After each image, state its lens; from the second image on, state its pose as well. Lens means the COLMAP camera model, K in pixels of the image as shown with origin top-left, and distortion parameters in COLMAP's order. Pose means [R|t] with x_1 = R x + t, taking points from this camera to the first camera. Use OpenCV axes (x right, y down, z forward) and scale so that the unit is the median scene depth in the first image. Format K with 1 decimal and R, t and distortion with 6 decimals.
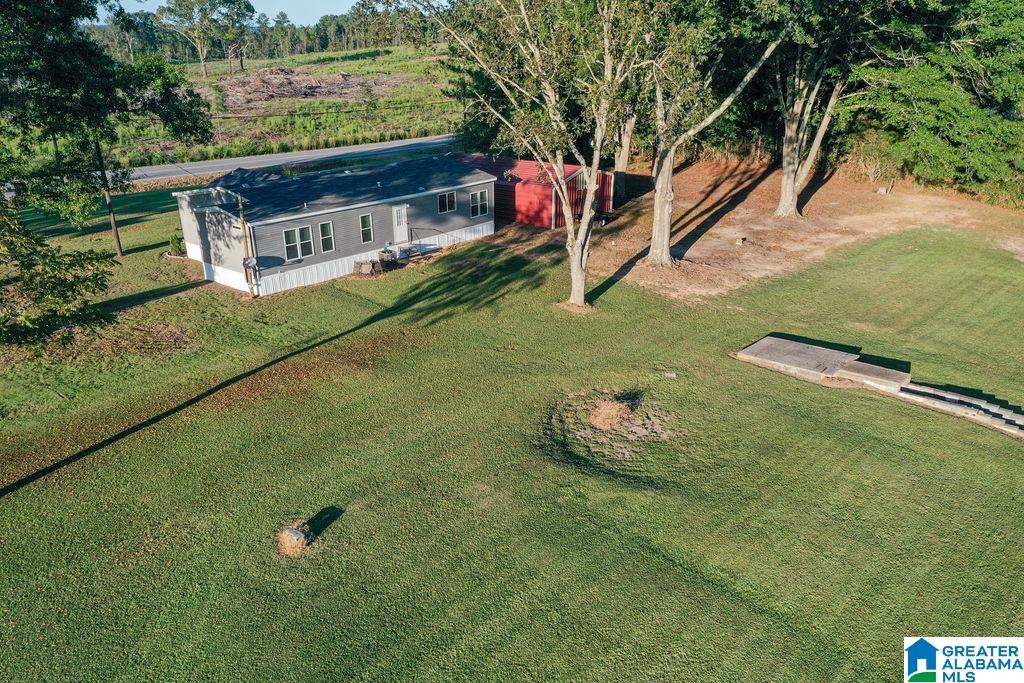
lens RADIAL K [[788.7, 0, 511.6], [0, 788.7, 345.4], [0, 0, 1]] dist [0.318873, -0.395194]
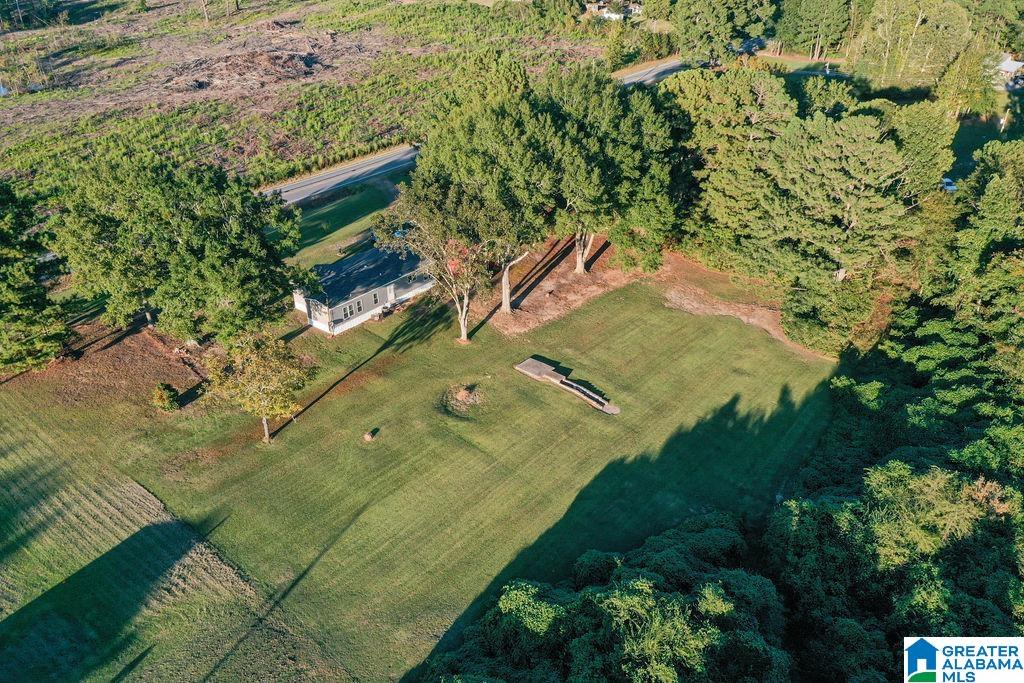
lens RADIAL K [[887.4, 0, 512.0], [0, 887.4, 341.5], [0, 0, 1]] dist [0.299675, -0.152345]
pose [[0.999946, -0.010167, -0.002298, 0.228682], [0.010405, 0.986832, 0.161416, -0.471287], [0.000627, -0.161432, 0.986884, -1.659309]]
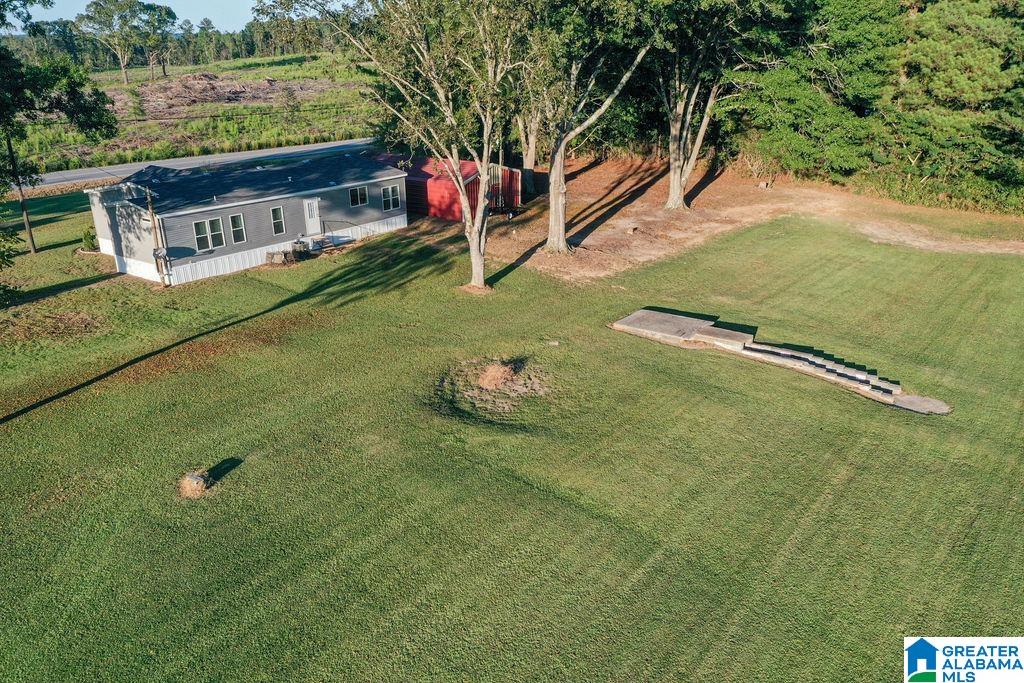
lens RADIAL K [[788.7, 0, 511.6], [0, 788.7, 345.4], [0, 0, 1]] dist [0.318873, -0.395194]
pose [[0.997244, -0.028863, 0.068347, 0.050188], [0.029393, 0.999545, -0.006771, 0.035964], [-0.068121, 0.008761, 0.997639, -0.082929]]
